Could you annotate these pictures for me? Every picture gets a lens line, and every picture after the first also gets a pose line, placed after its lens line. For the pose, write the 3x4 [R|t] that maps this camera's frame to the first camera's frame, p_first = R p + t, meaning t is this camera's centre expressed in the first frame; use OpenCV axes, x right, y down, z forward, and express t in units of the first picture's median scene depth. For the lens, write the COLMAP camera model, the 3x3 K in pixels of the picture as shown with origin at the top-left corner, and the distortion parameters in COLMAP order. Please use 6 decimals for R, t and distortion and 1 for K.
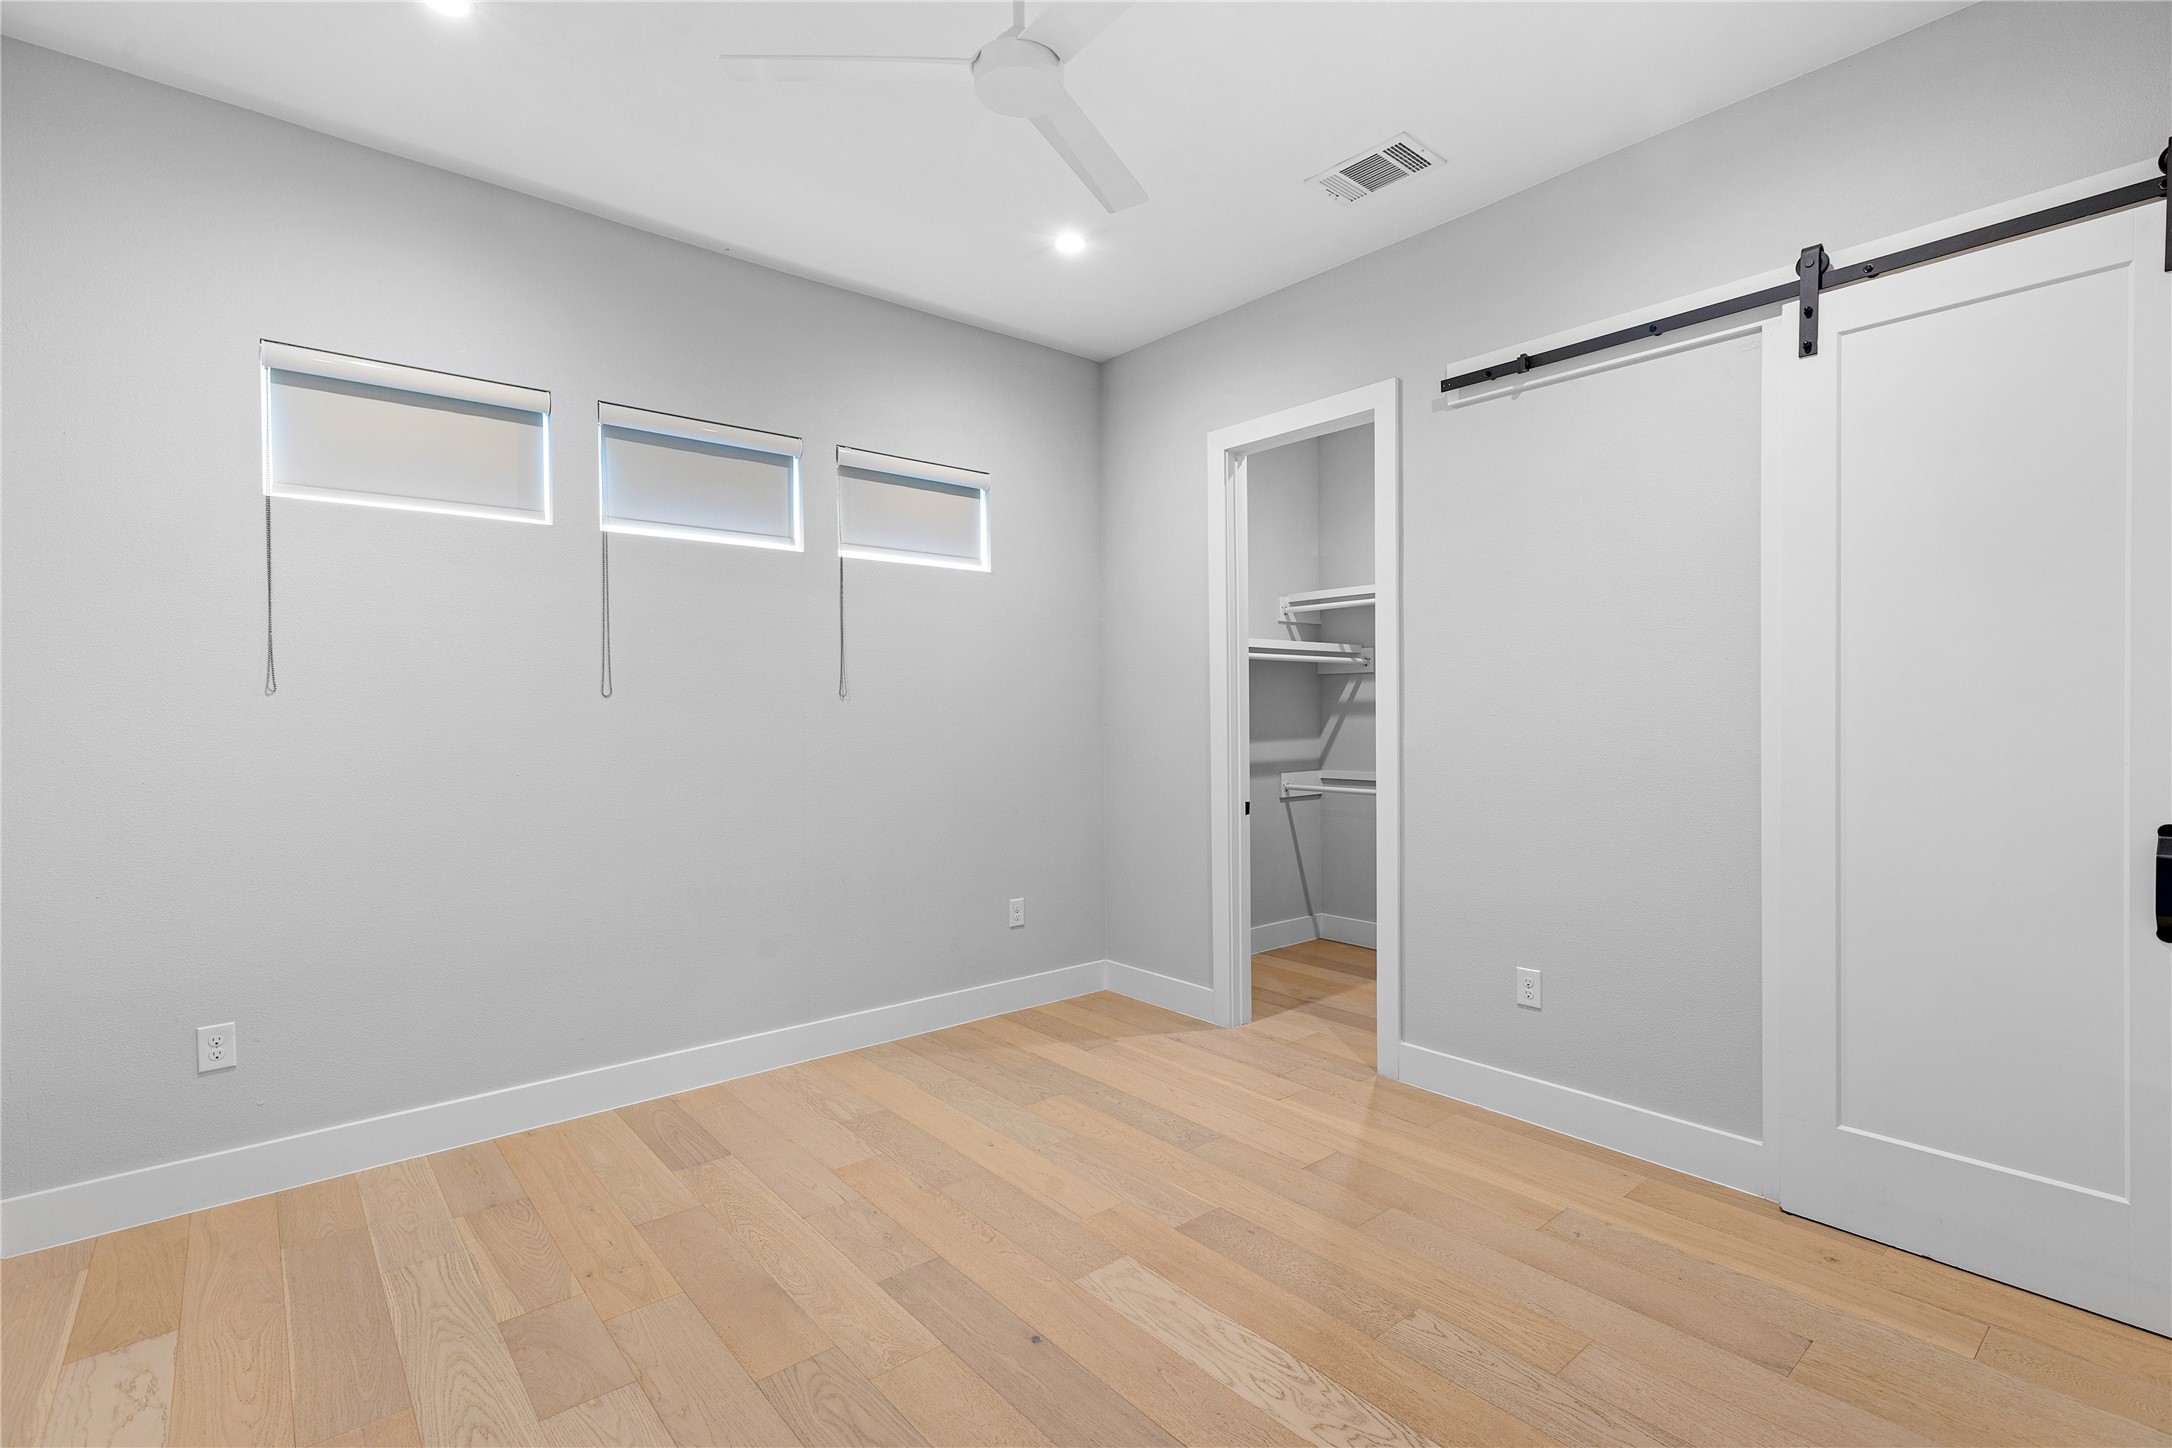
lens RADIAL K [[1009.3, 0, 1086.0], [0, 1009.3, 724.0], [0, 0, 1]] dist [0.000099, 0.000002]
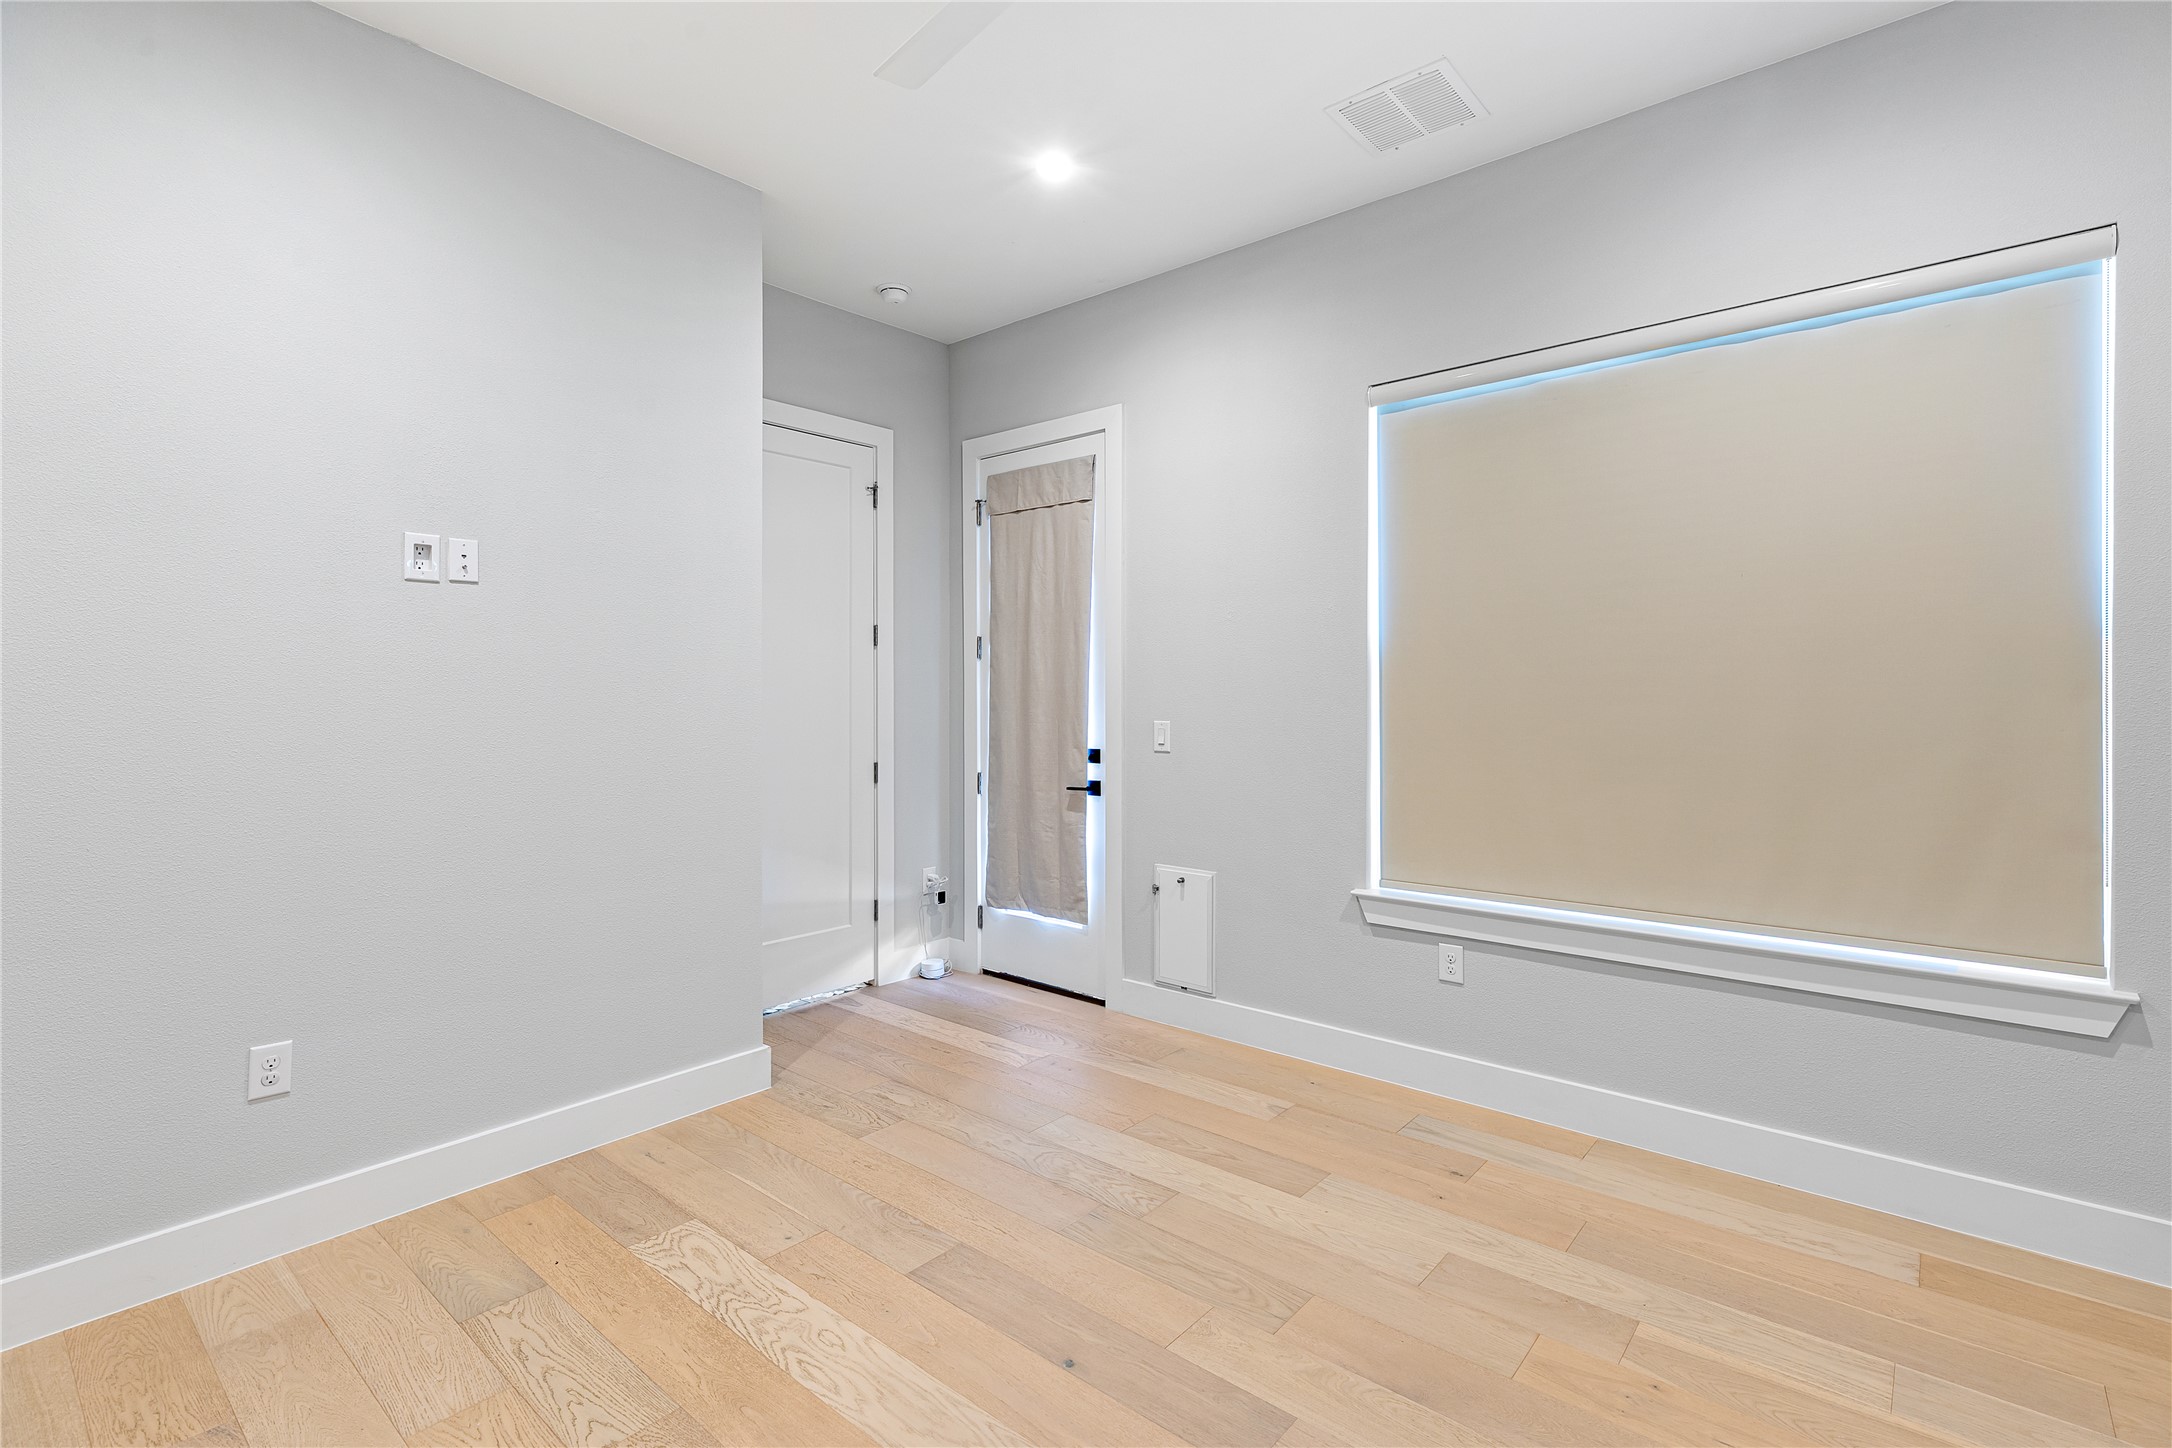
lens RADIAL K [[999.9, 0, 1096.1], [0, 999.9, 700.2], [0, 0, 1]] dist [0.000441, -0.000192]
pose [[-0.986191, 0.011439, -0.165214, 0.061350], [0.008177, 0.999758, 0.020410, -0.009875], [0.165408, 0.018778, -0.986046, 1.662166]]
